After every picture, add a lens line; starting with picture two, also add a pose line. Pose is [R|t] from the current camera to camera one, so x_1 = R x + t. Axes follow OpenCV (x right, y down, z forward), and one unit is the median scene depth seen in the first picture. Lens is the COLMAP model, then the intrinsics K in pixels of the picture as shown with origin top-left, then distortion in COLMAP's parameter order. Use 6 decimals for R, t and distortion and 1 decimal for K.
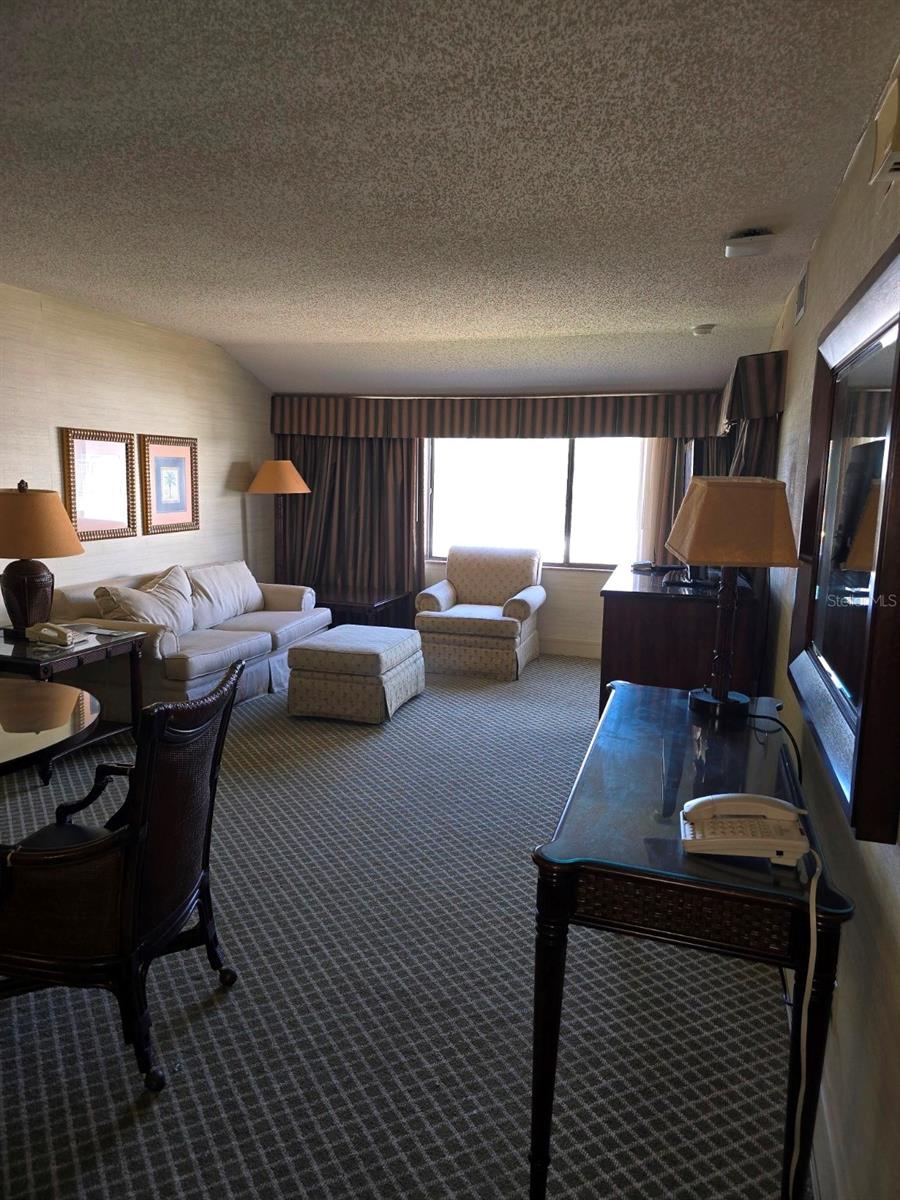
lens RADIAL K [[803.3, 0, 455.6], [0, 803.3, 596.2], [0, 0, 1]] dist [0.057779, -0.067582]
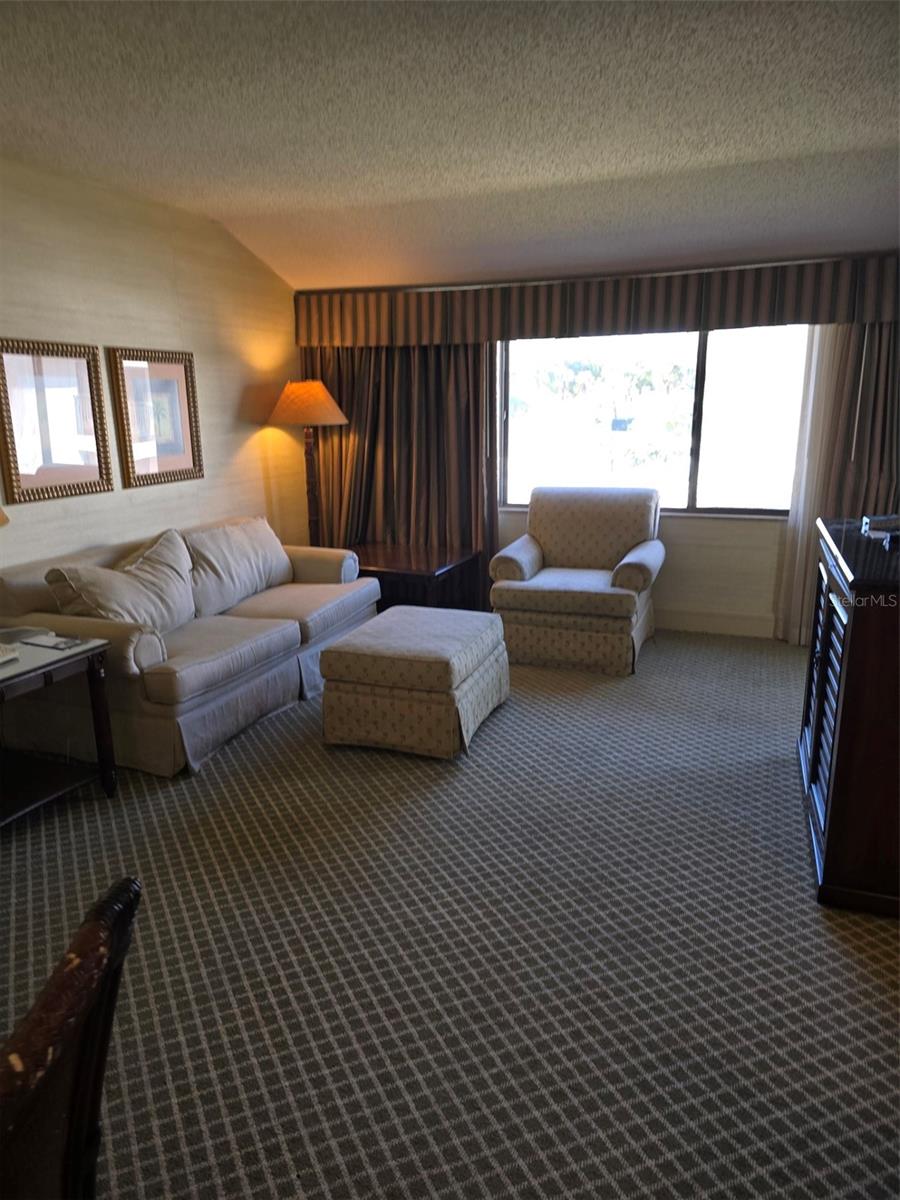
lens RADIAL K [[807.8, 0, 441.8], [0, 807.8, 615.3], [0, 0, 1]] dist [0.060916, -0.059852]
pose [[0.996613, -0.014728, -0.080907, -0.038164], [0.023335, 0.994040, 0.106485, -0.032707], [0.078856, -0.108013, 0.991017, 0.269429]]
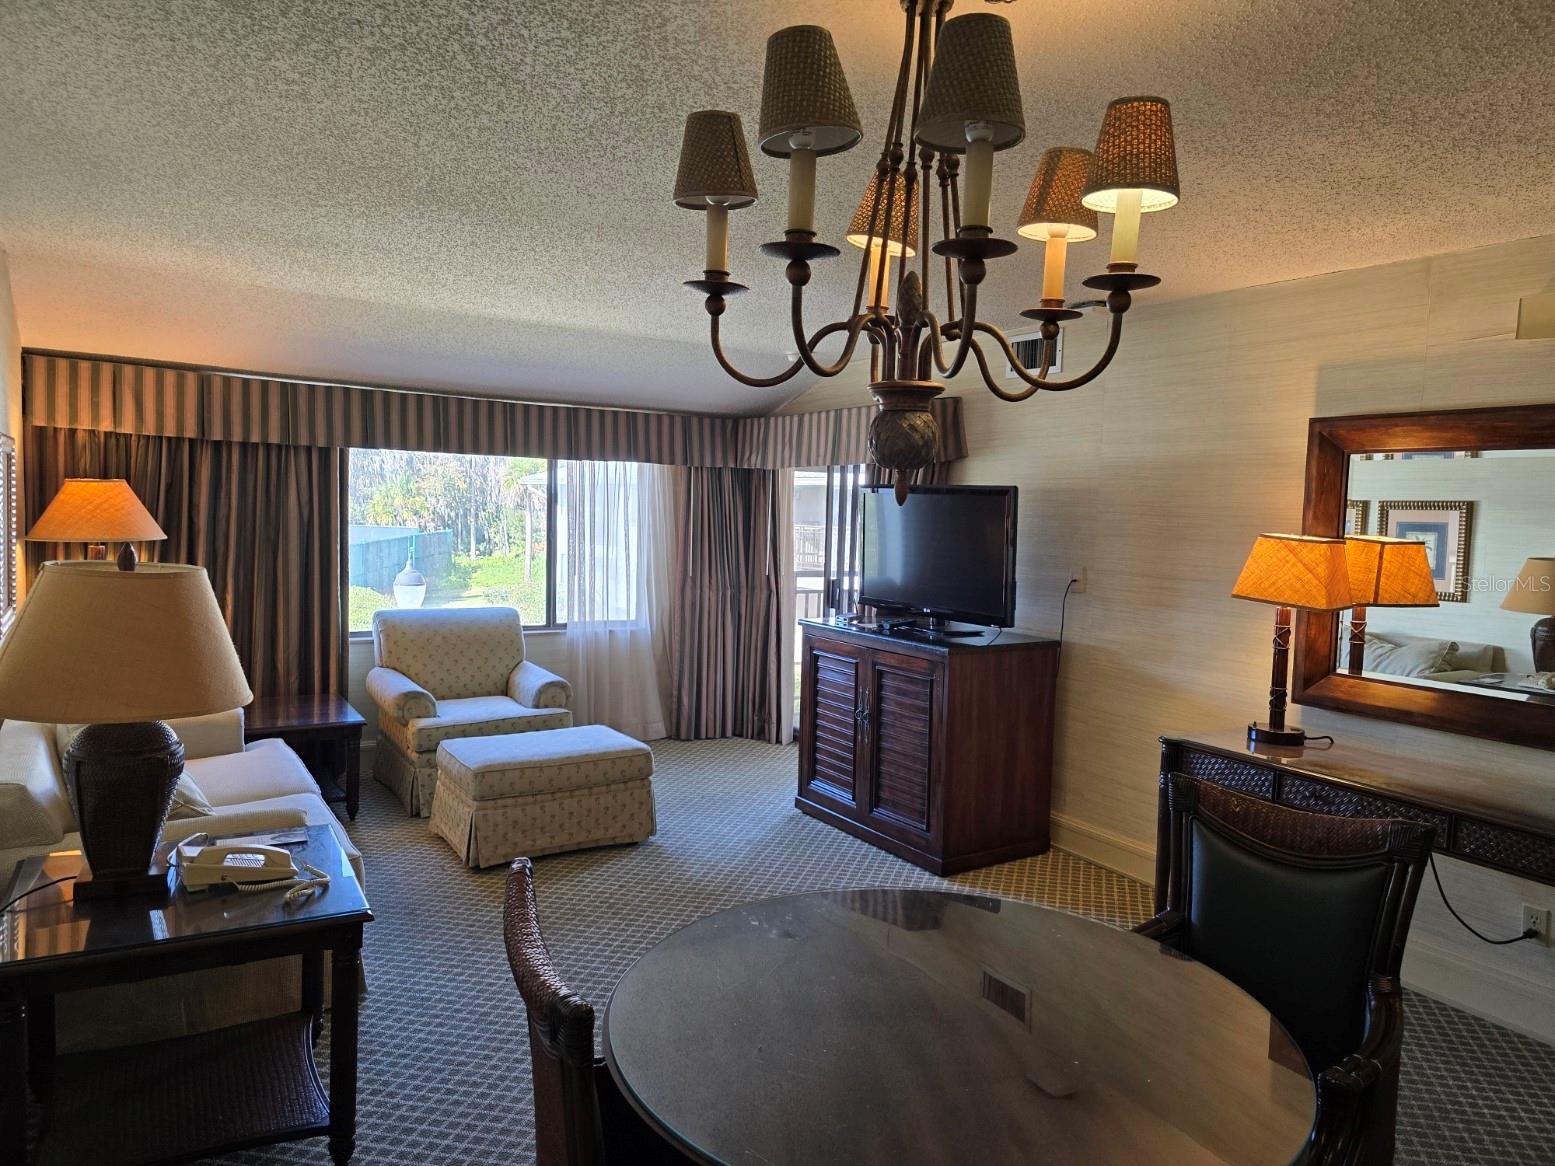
lens RADIAL K [[1027.3, 0, 777.5], [0, 1027.3, 583.0], [0, 0, 1]] dist [0.024117, -0.000412]
pose [[0.646948, -0.053267, 0.760671, -0.530830], [0.097371, 0.995162, -0.013126, -0.055045], [-0.756291, 0.082559, 0.649005, 0.262382]]
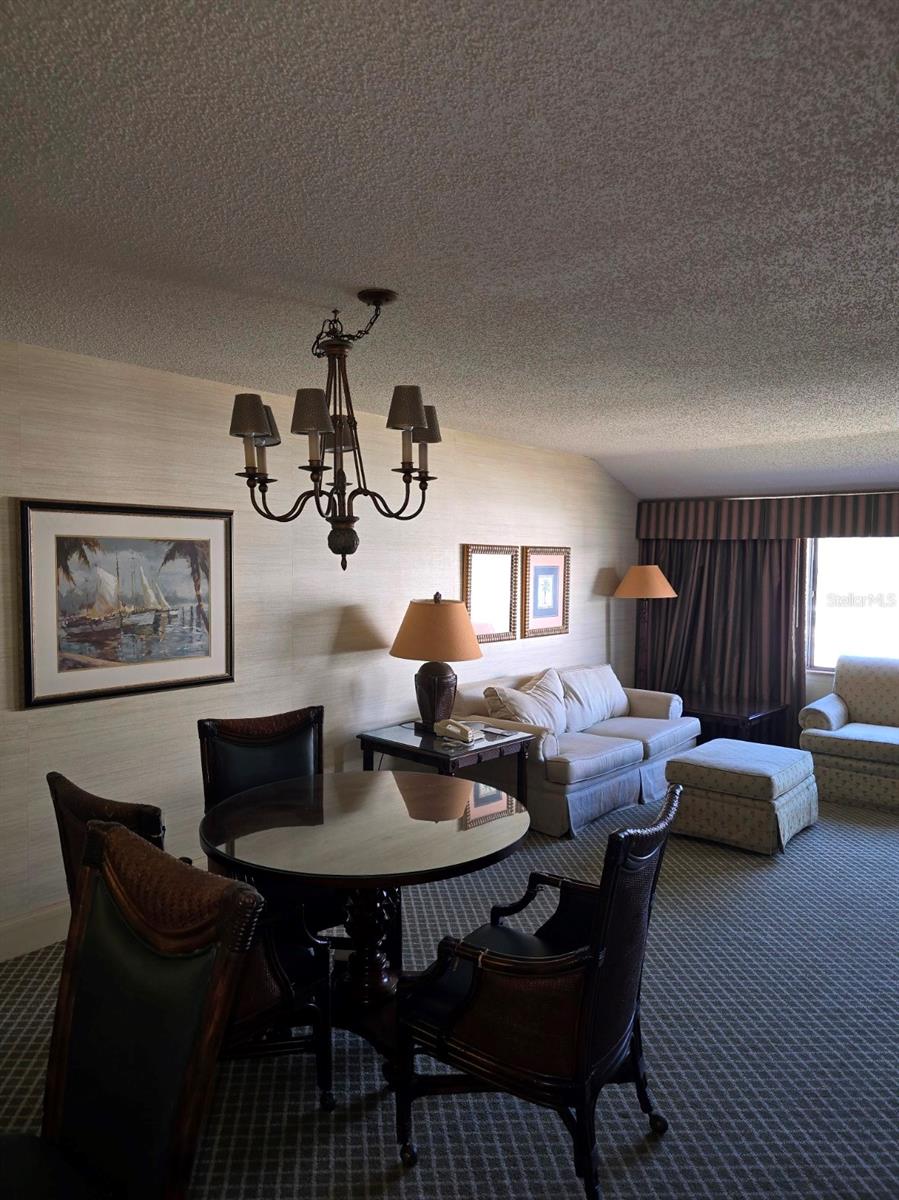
lens RADIAL K [[804.3, 0, 429.0], [0, 804.3, 601.6], [0, 0, 1]] dist [0.059358, -0.059283]
pose [[0.910129, 0.004025, -0.414305, -0.055880], [-0.049549, 0.993834, -0.099192, -0.012504], [0.411351, 0.110806, 0.904717, -0.017099]]
